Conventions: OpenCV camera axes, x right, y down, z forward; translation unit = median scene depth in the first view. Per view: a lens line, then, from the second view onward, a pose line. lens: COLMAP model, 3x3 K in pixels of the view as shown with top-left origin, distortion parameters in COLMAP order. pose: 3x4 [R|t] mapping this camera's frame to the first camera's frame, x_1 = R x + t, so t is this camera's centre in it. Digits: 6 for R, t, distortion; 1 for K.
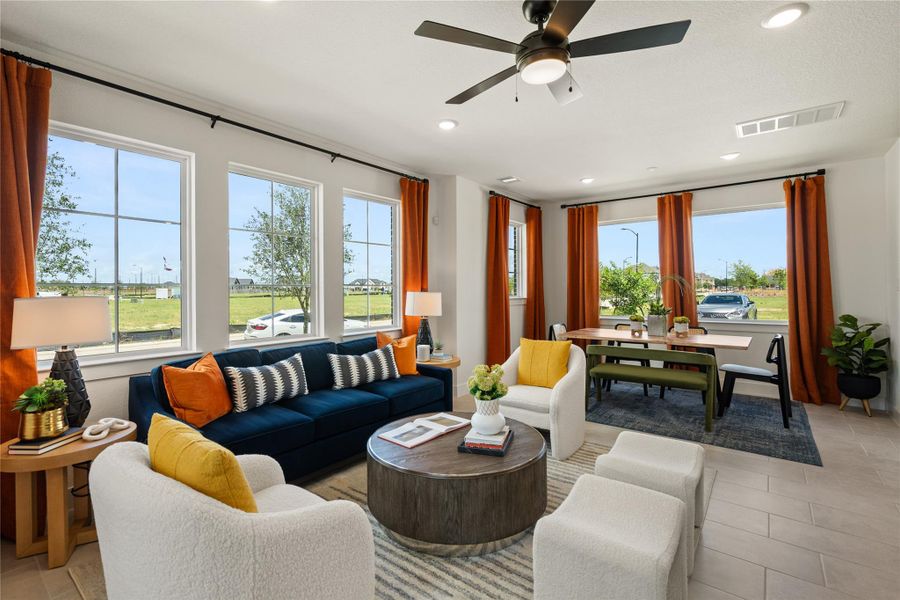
lens RADIAL K [[408.0, 0, 461.9], [0, 408.0, 286.2], [0, 0, 1]] dist [-0.001580, -0.001667]
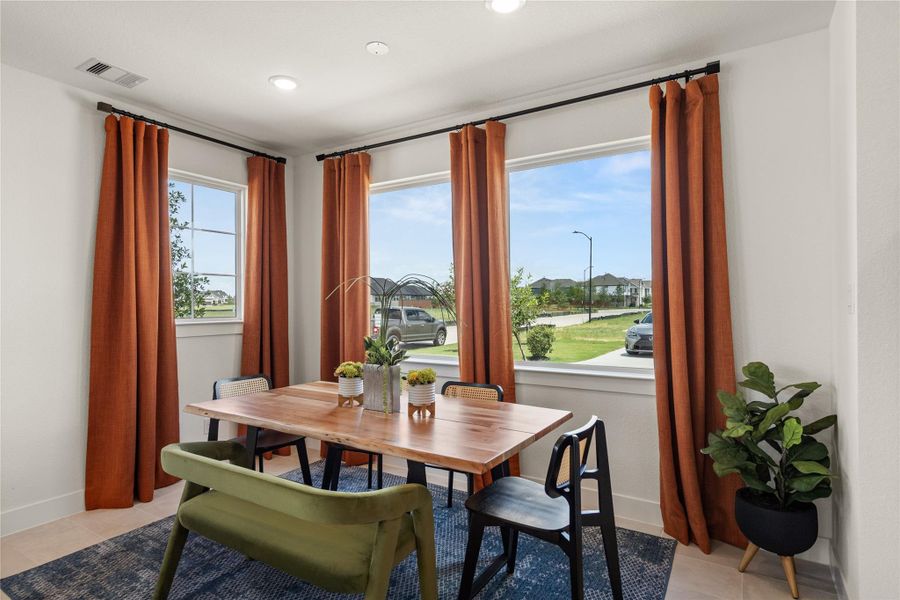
lens RADIAL K [[491.3, 0, 451.1], [0, 491.3, 296.7], [0, 0, 1]] dist [0.005174, 0.002774]
pose [[0.993772, 0.004065, 0.111355, 0.493412], [-0.003542, 0.999982, -0.004891, -0.002469], [-0.111373, 0.004466, 0.993769, 0.437485]]
